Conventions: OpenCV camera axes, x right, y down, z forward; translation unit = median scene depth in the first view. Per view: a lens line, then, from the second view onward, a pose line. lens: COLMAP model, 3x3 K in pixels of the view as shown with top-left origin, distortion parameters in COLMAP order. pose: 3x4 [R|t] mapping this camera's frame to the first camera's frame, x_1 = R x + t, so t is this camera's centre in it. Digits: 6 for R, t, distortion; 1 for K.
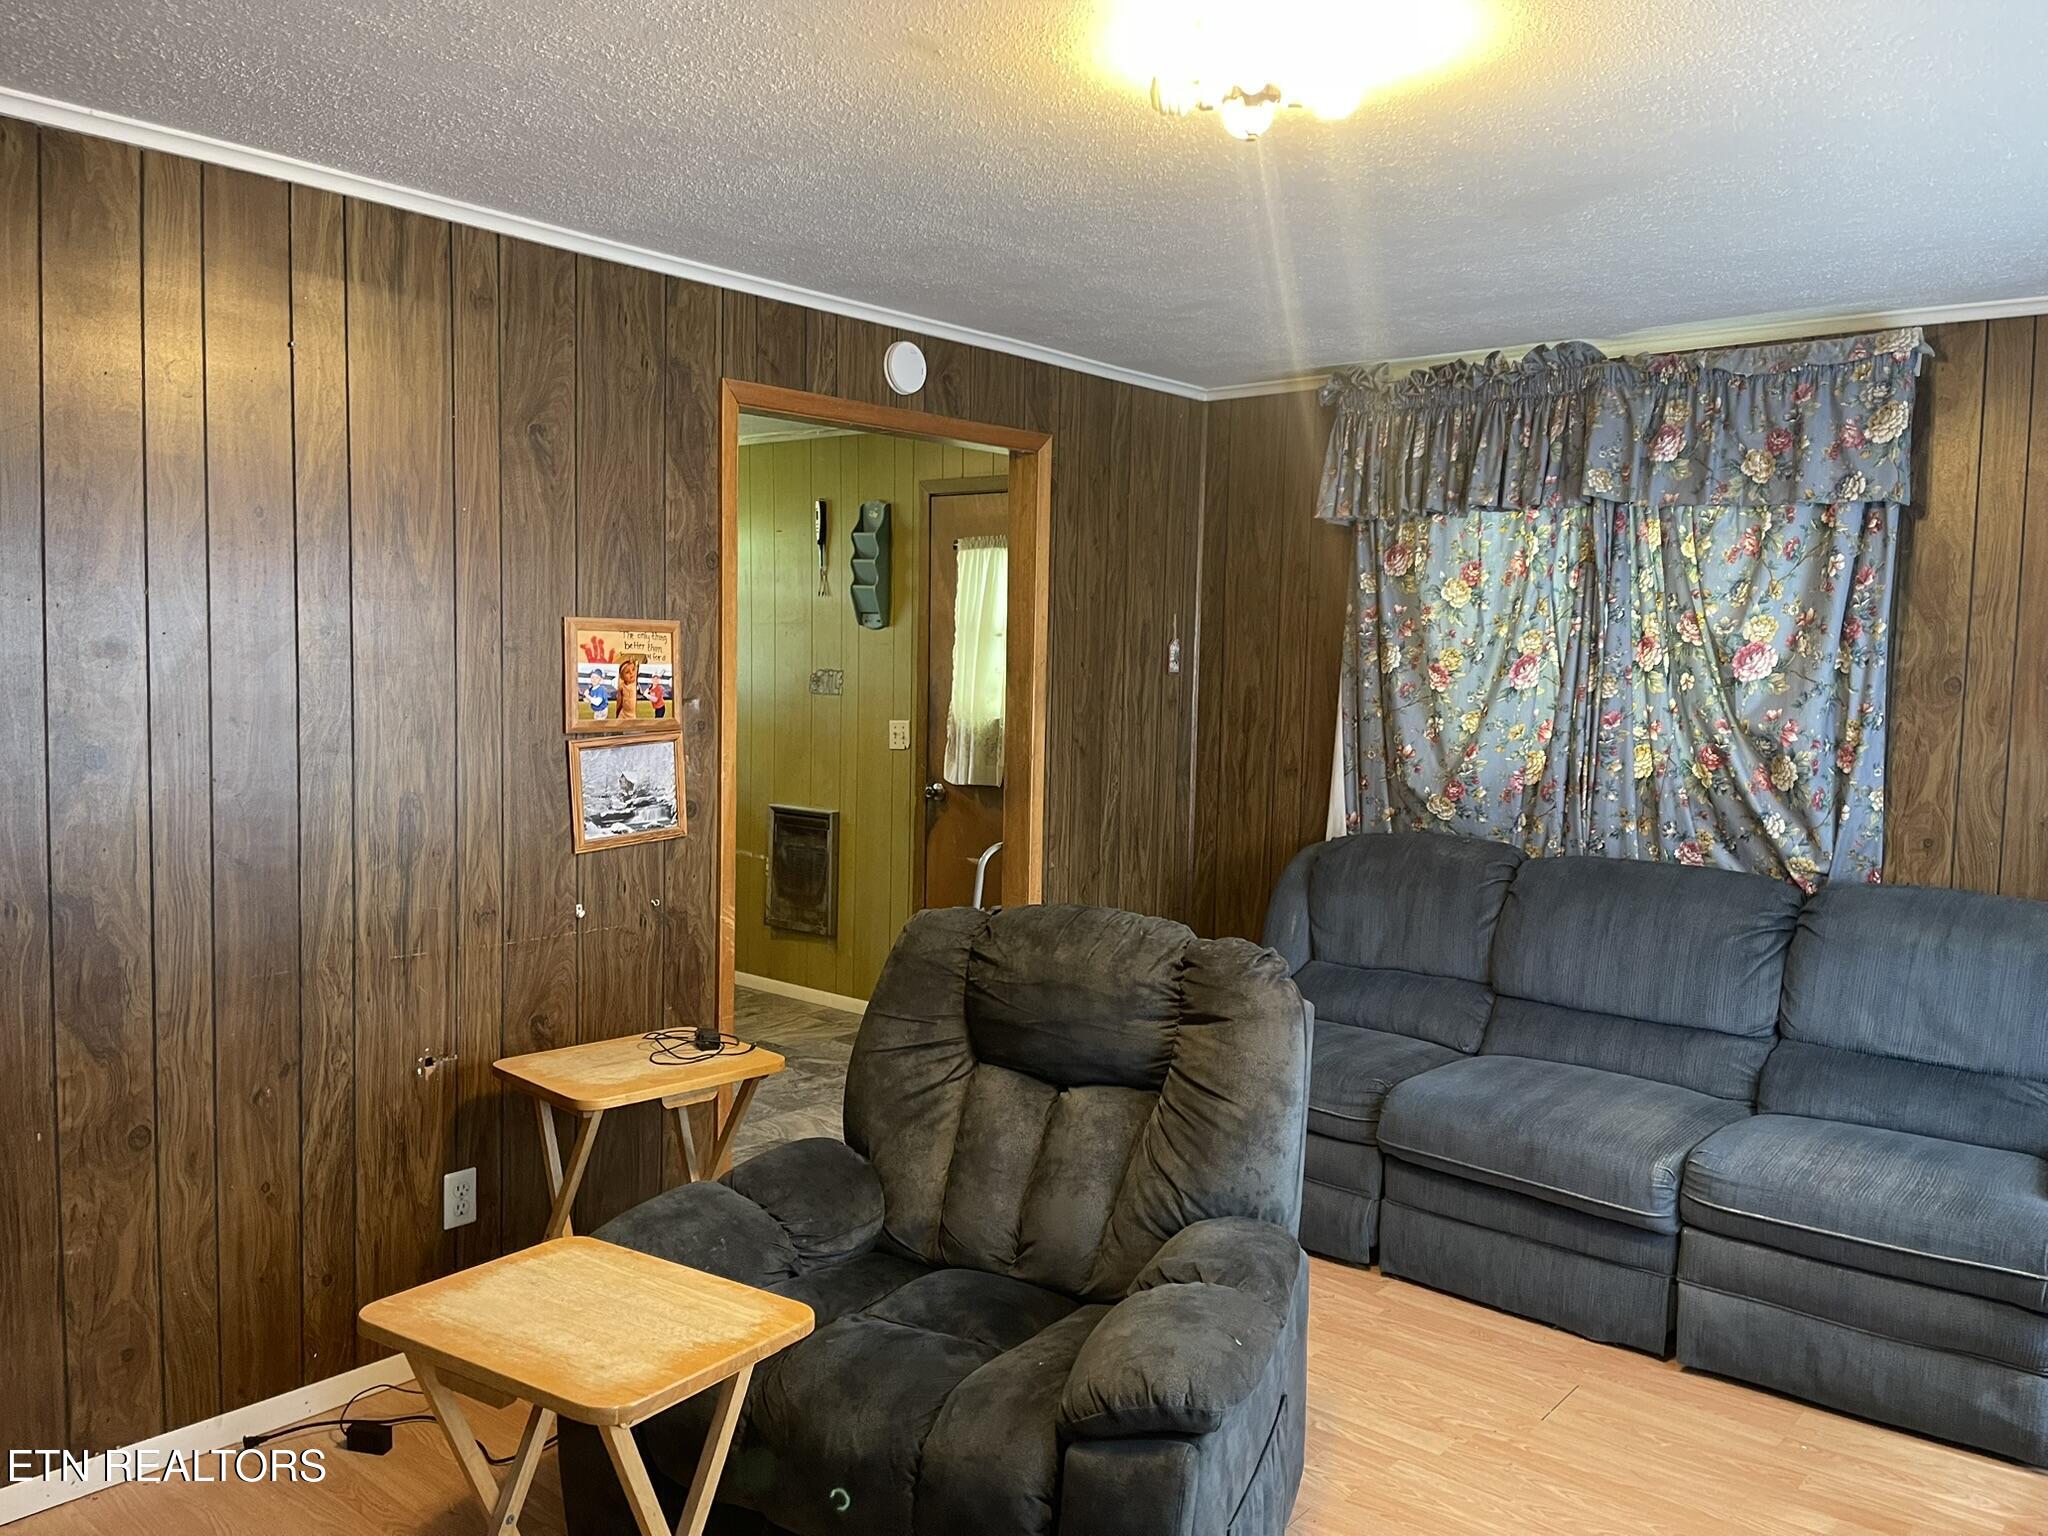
lens RADIAL K [[1542.3, 0, 1021.9], [0, 1542.3, 770.0], [0, 0, 1]] dist [0.063750, -0.088124]
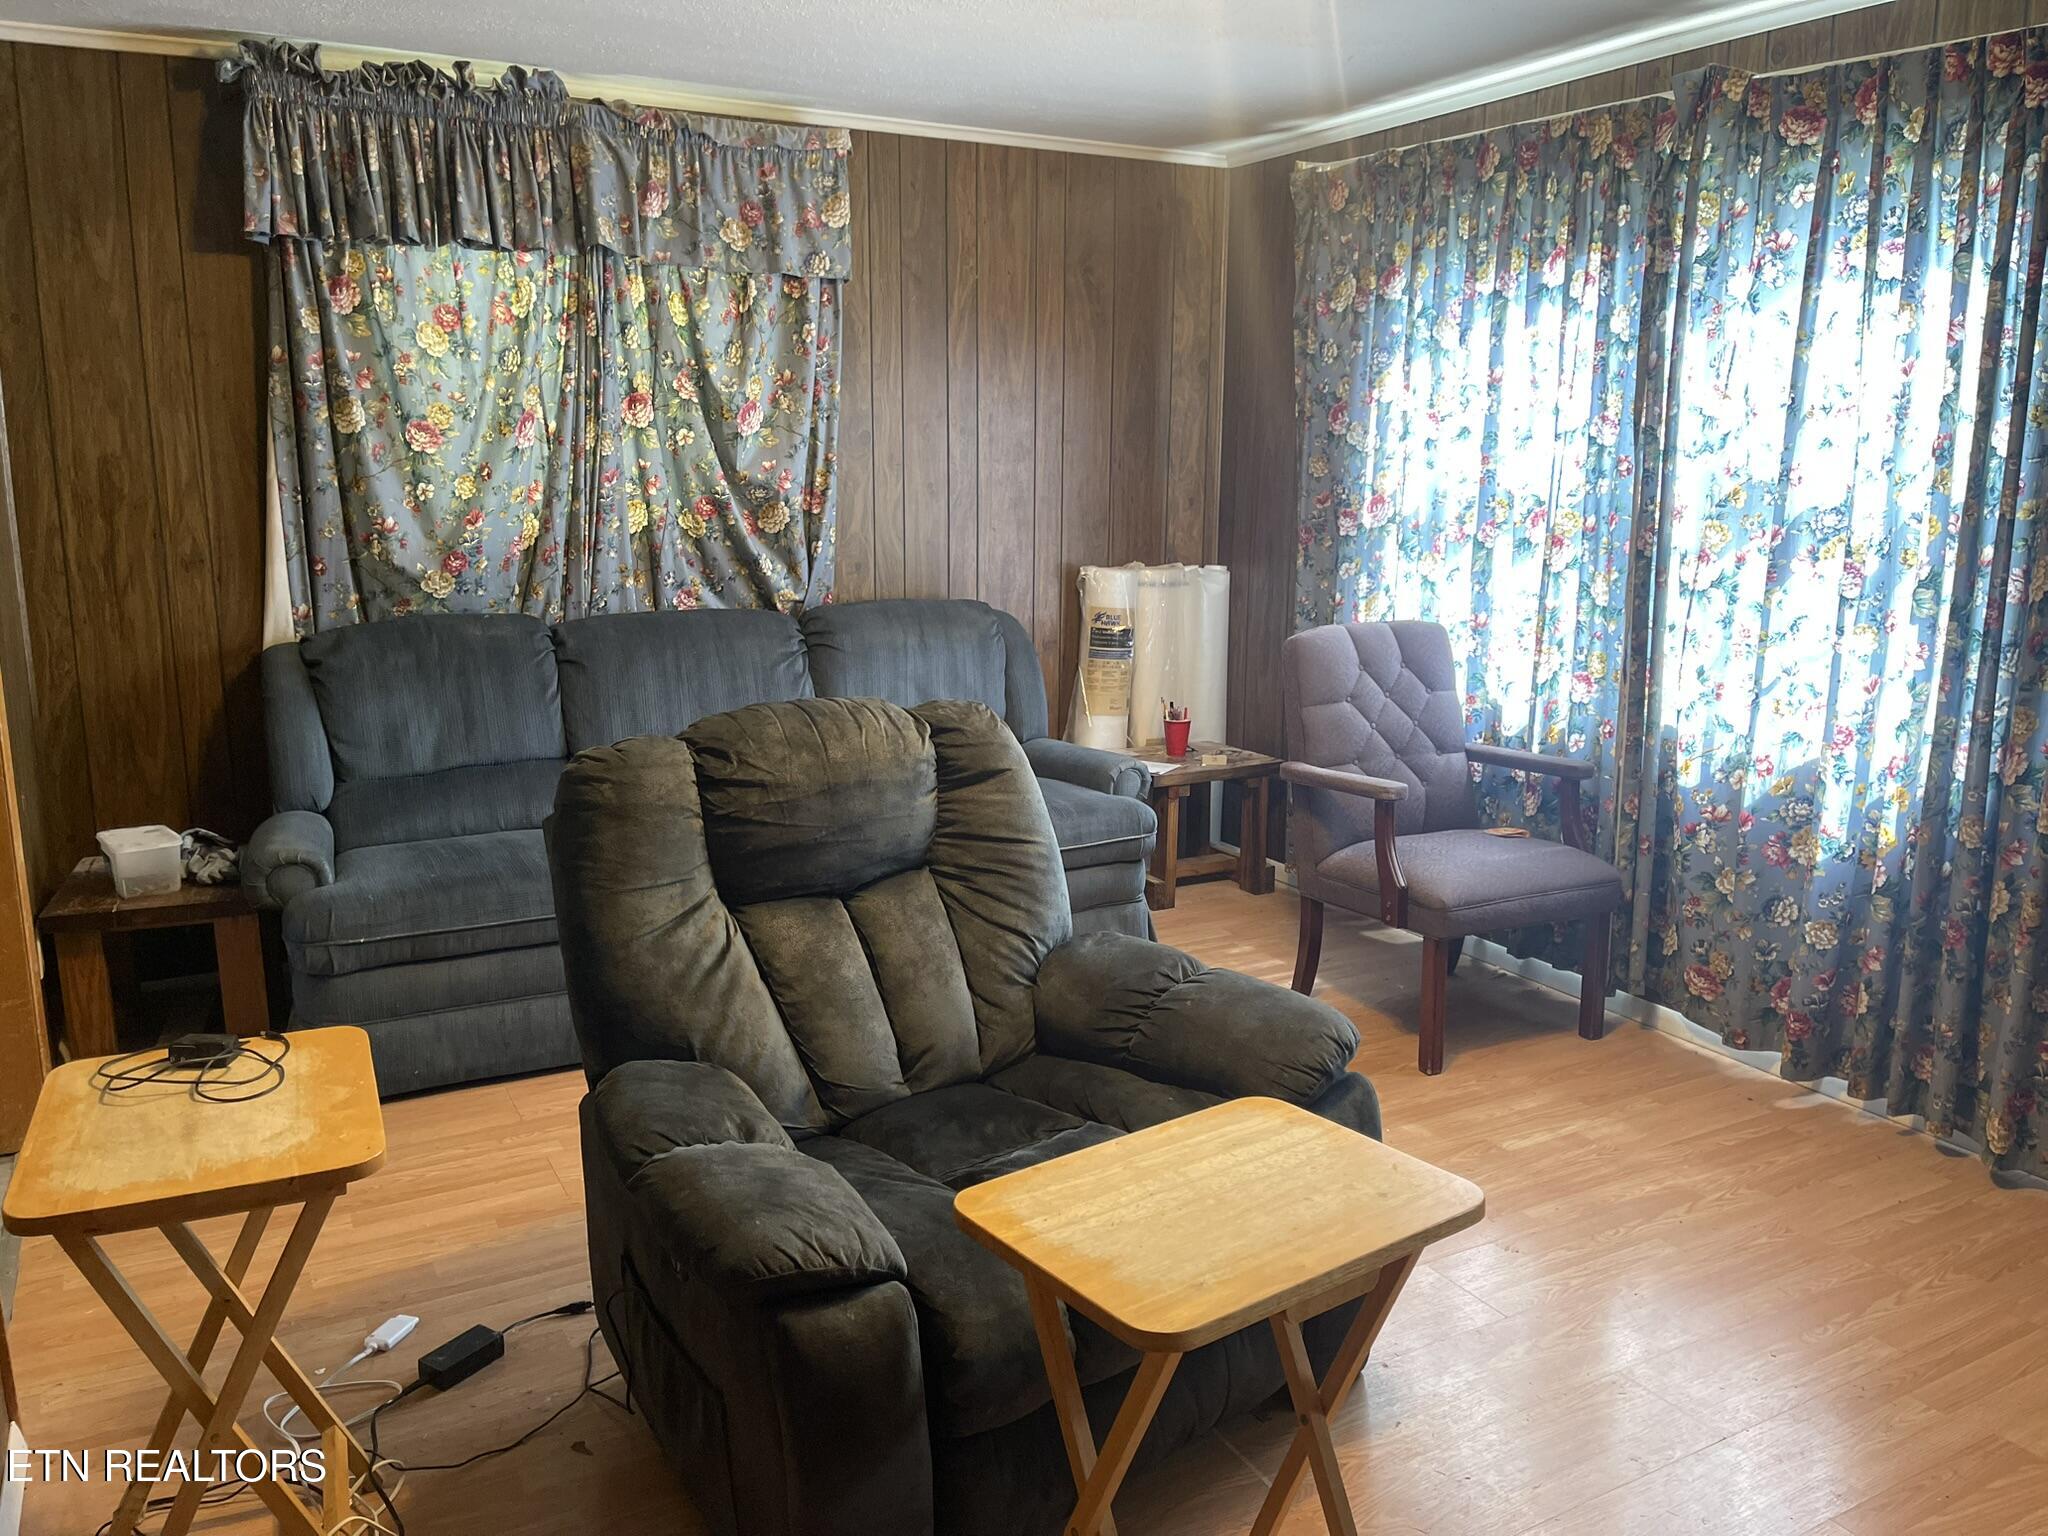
lens RADIAL K [[1558.1, 0, 1021.8], [0, 1558.1, 794.8], [0, 0, 1]] dist [0.003587, 0.001845]
pose [[0.356132, -0.221117, 0.907897, -0.491608], [0.071580, 0.975200, 0.209430, -0.023779], [-0.931690, -0.009598, 0.363127, 0.375679]]
